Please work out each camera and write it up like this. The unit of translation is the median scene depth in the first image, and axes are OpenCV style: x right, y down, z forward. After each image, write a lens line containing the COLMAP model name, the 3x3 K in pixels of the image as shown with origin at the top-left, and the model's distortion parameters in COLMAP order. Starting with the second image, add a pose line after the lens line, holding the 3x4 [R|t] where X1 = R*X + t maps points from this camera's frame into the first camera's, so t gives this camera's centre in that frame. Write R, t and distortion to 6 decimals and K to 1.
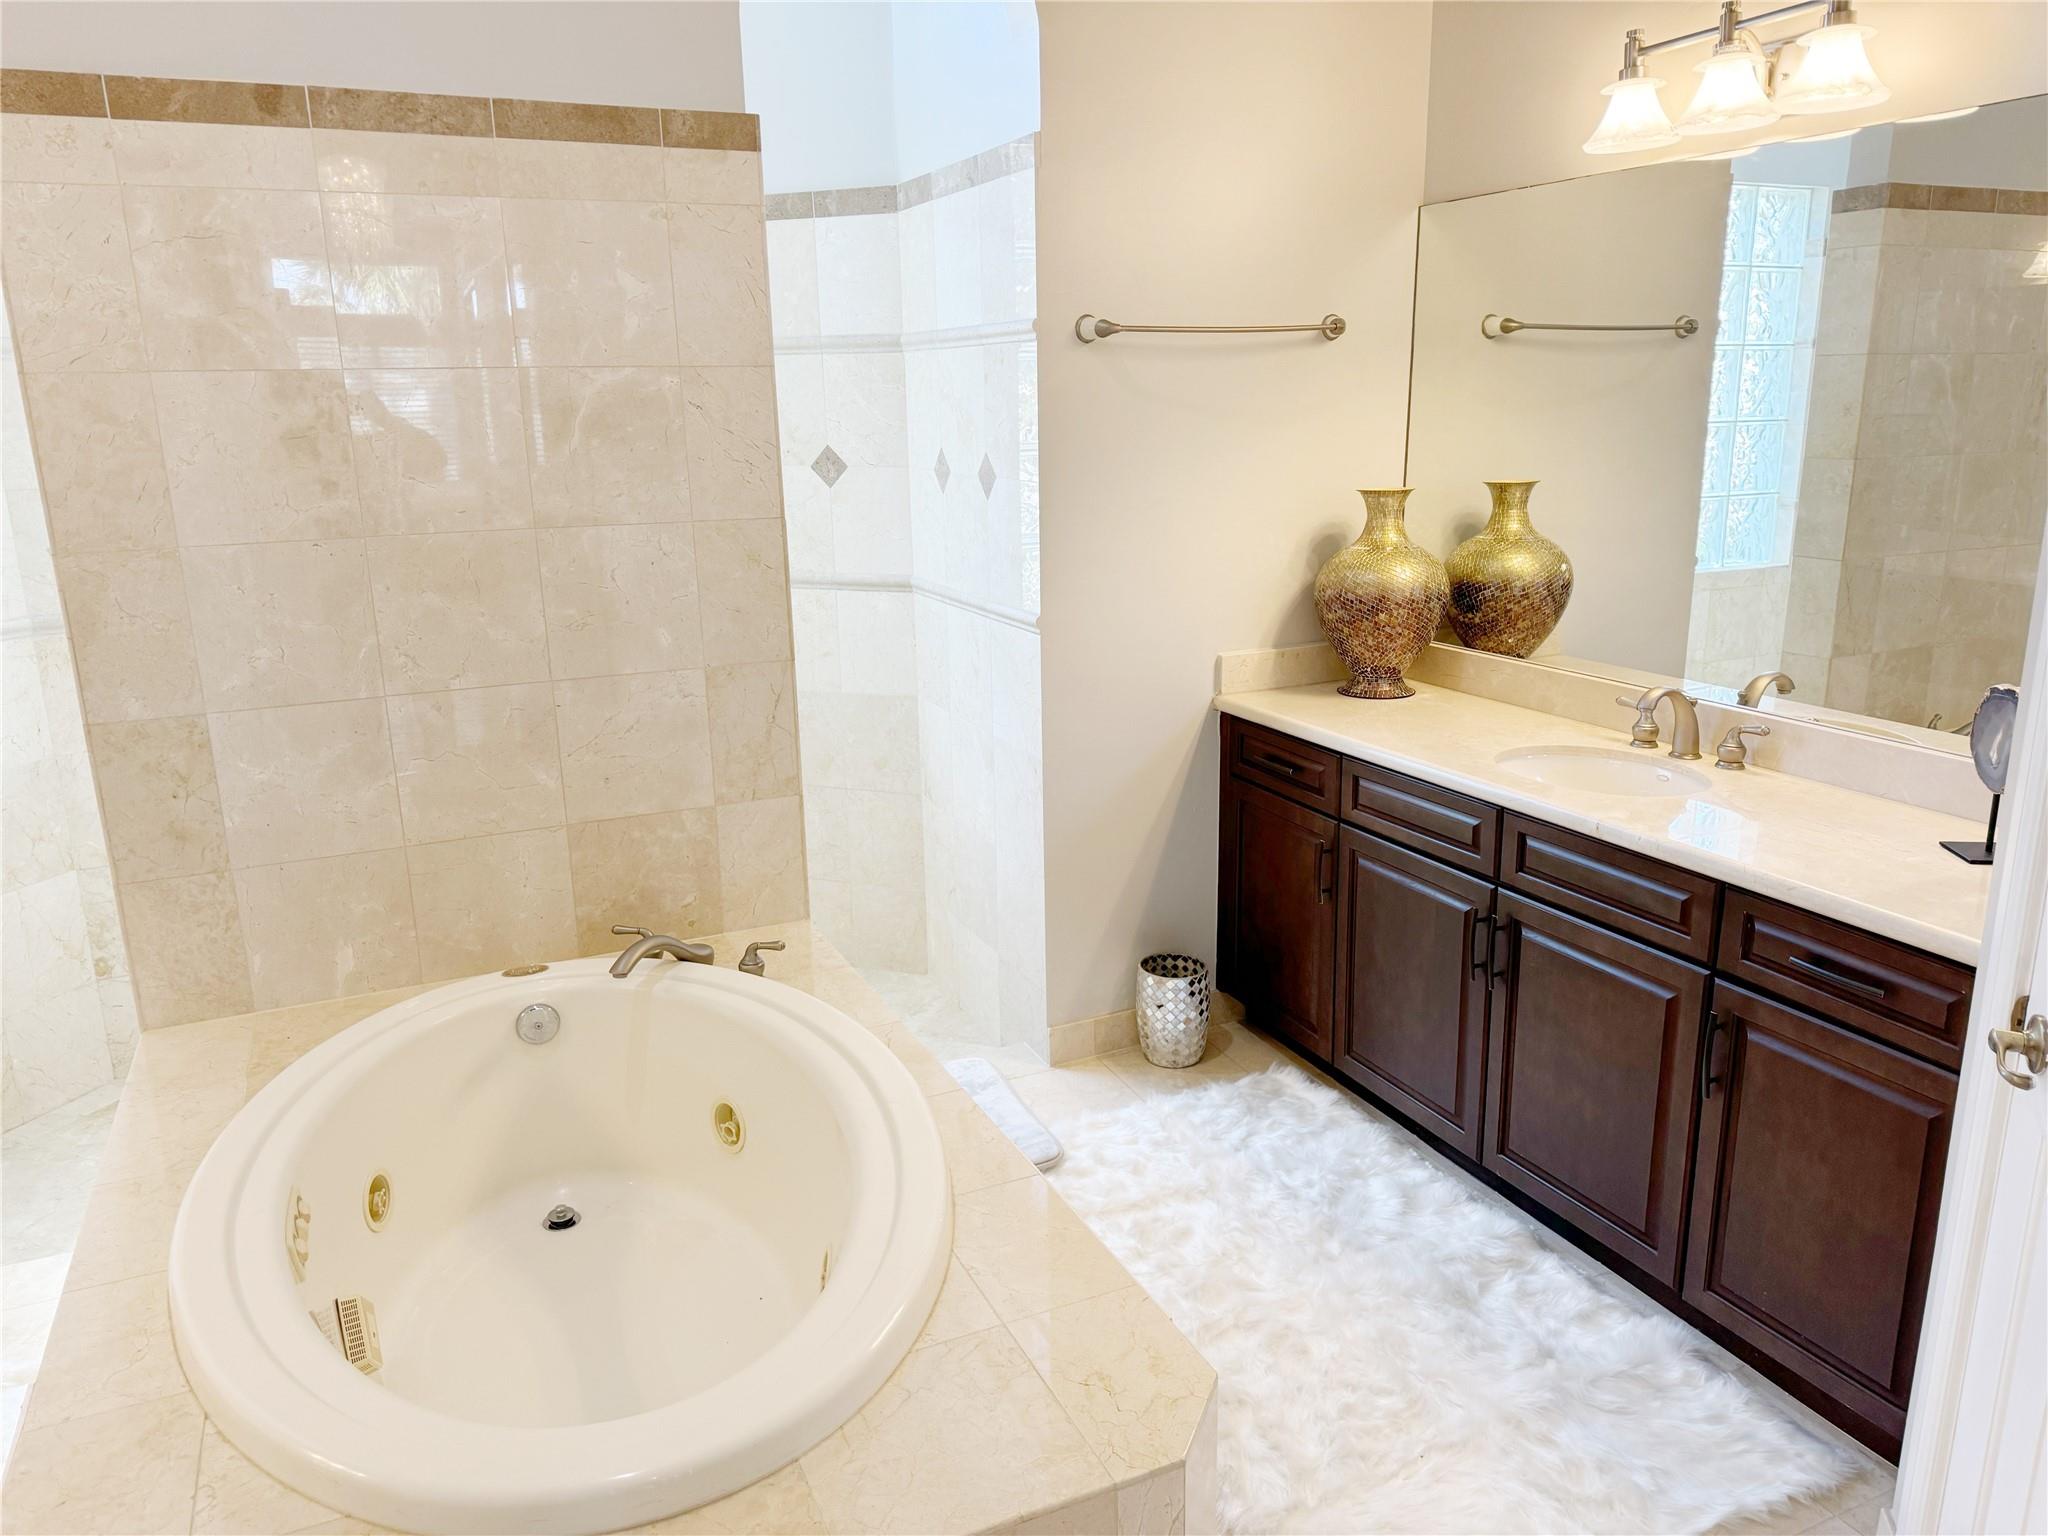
lens RADIAL K [[1448.3, 0, 1024.0], [0, 1448.3, 768.0], [0, 0, 1]] dist [-0.006791, 0.001914]
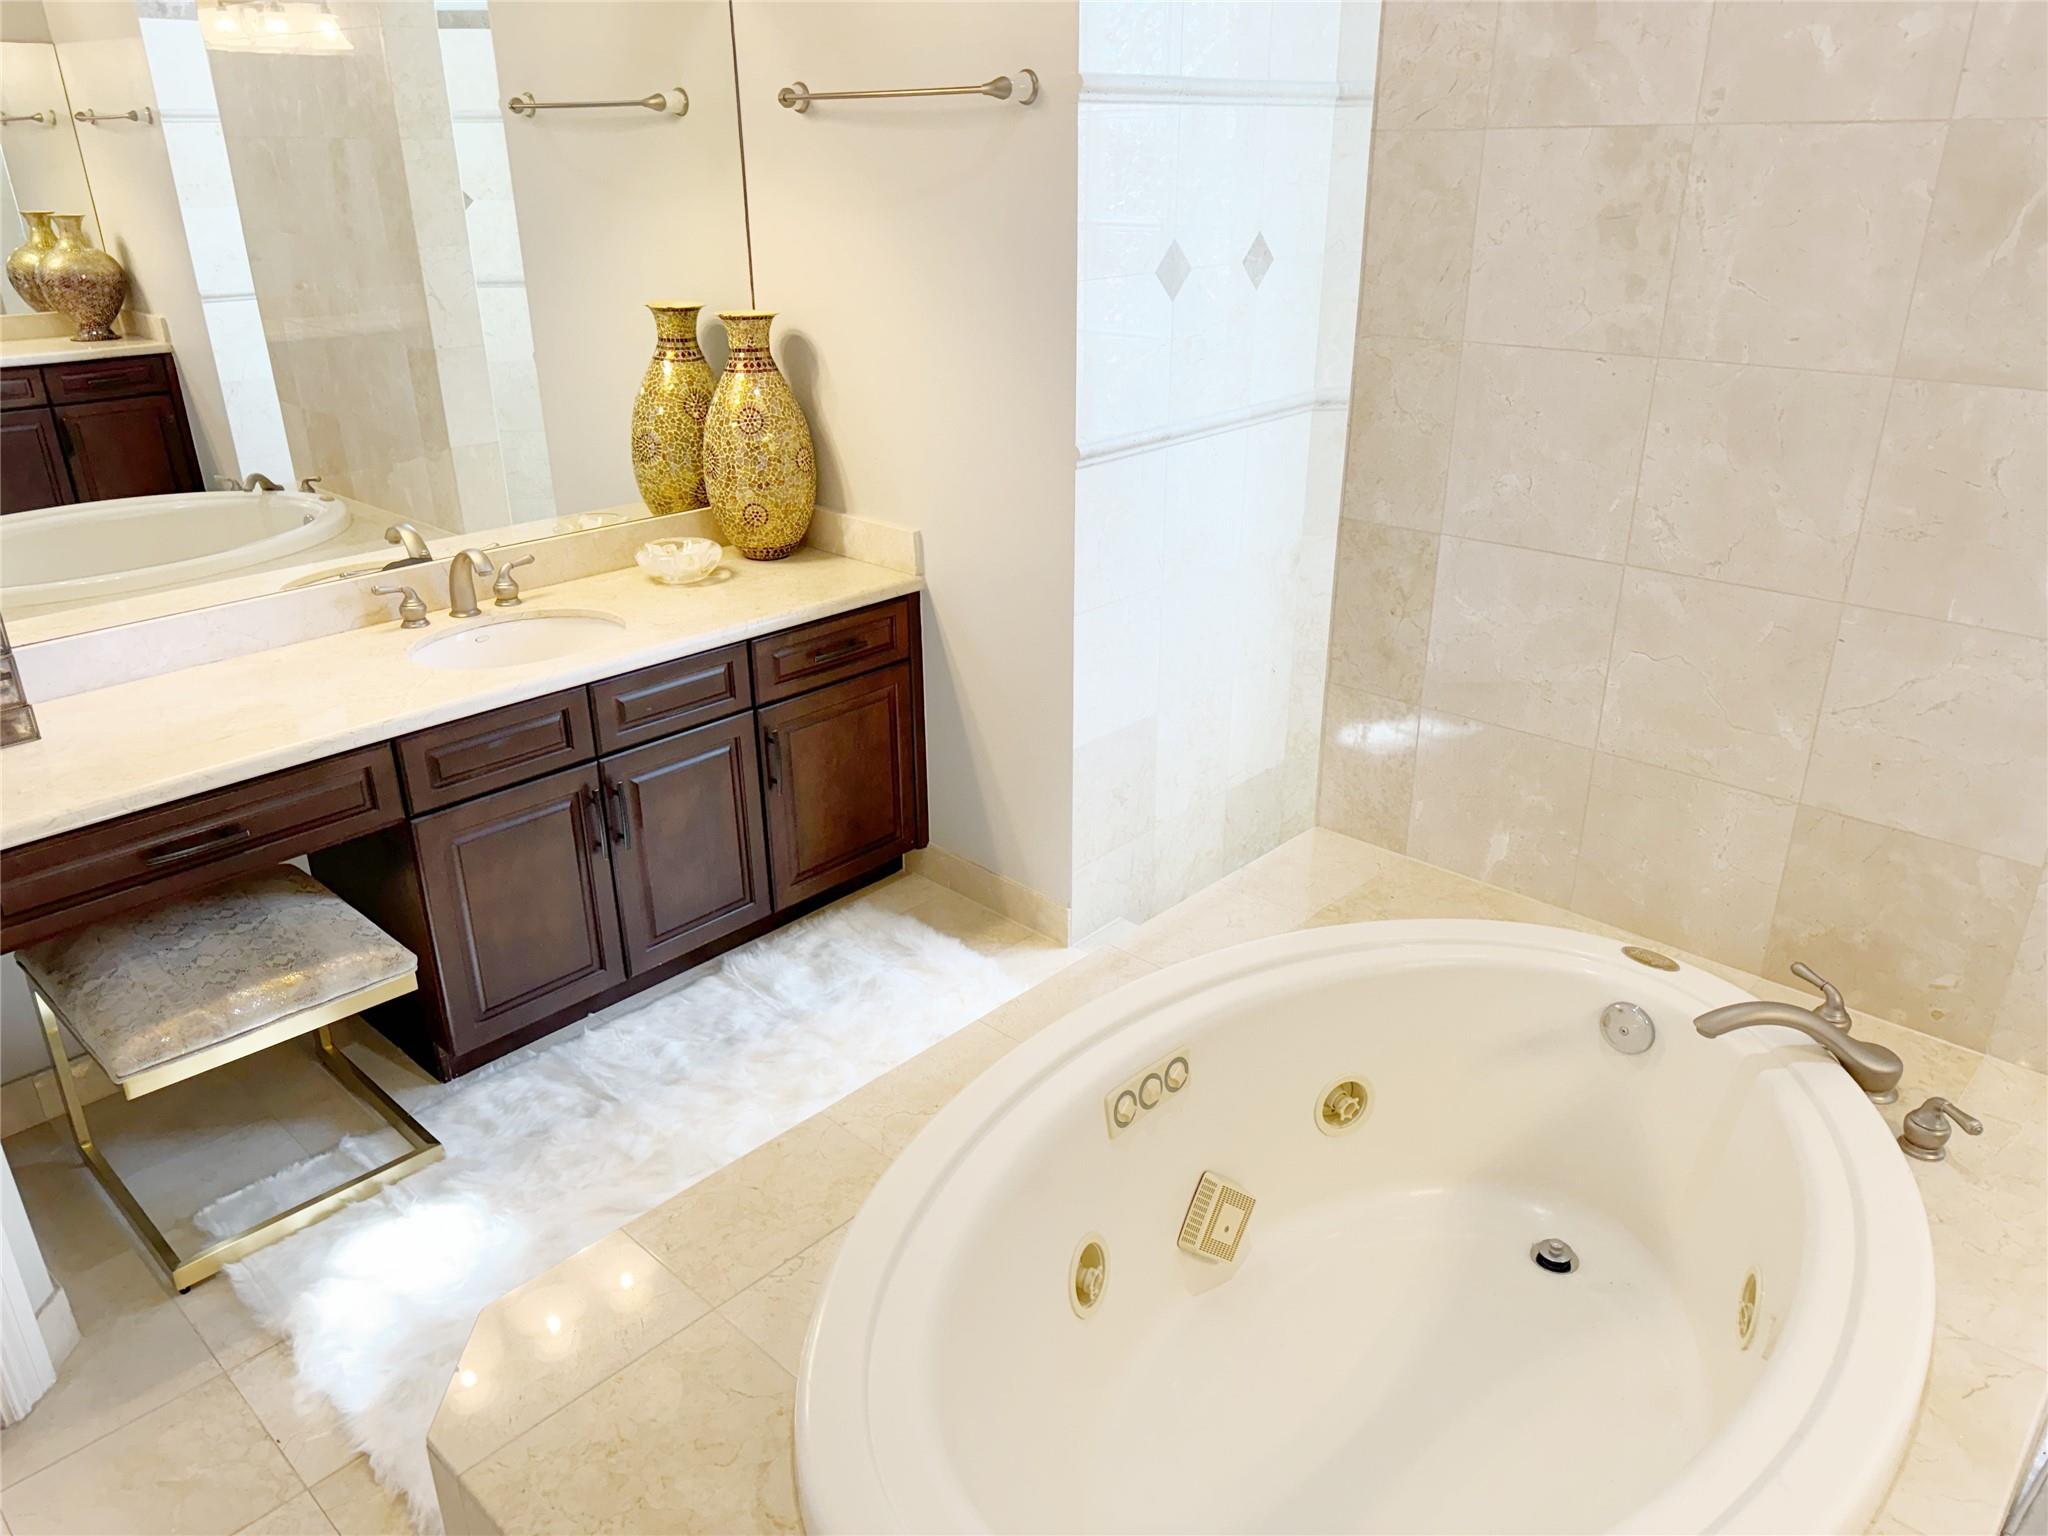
lens RADIAL K [[1433.2, 0, 1038.8], [0, 1433.2, 770.4], [0, 0, 1]] dist [0.072640, -0.082526]
pose [[0.384219, 0.374722, -0.843777, 0.147117], [-0.239816, 0.923065, 0.300733, -0.109002], [0.891552, 0.086804, 0.444523, 0.380013]]
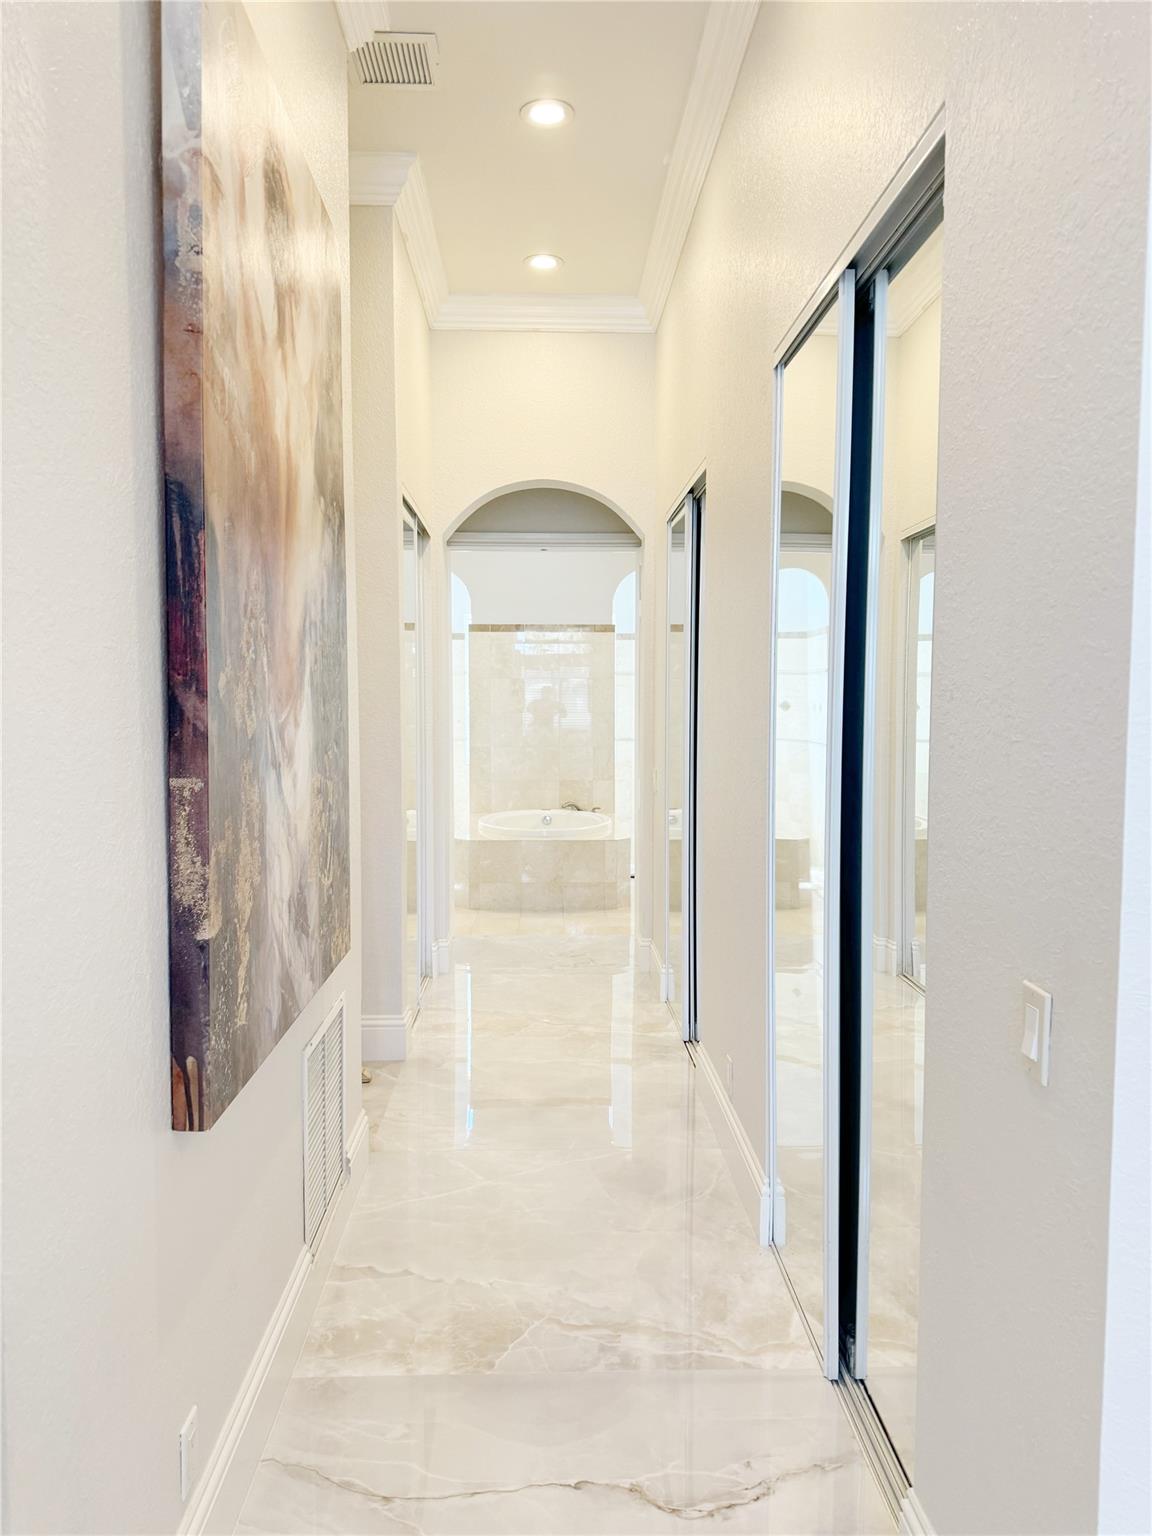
lens RADIAL K [[1074.9, 0, 590.2], [0, 1074.9, 765.3], [0, 0, 1]] dist [0.072640, -0.082526]
pose [[0.938345, 0.048320, -0.342308, 0.946605], [-0.106899, 0.982210, -0.154387, 0.523296], [0.328758, 0.181461, 0.926817, -2.133251]]
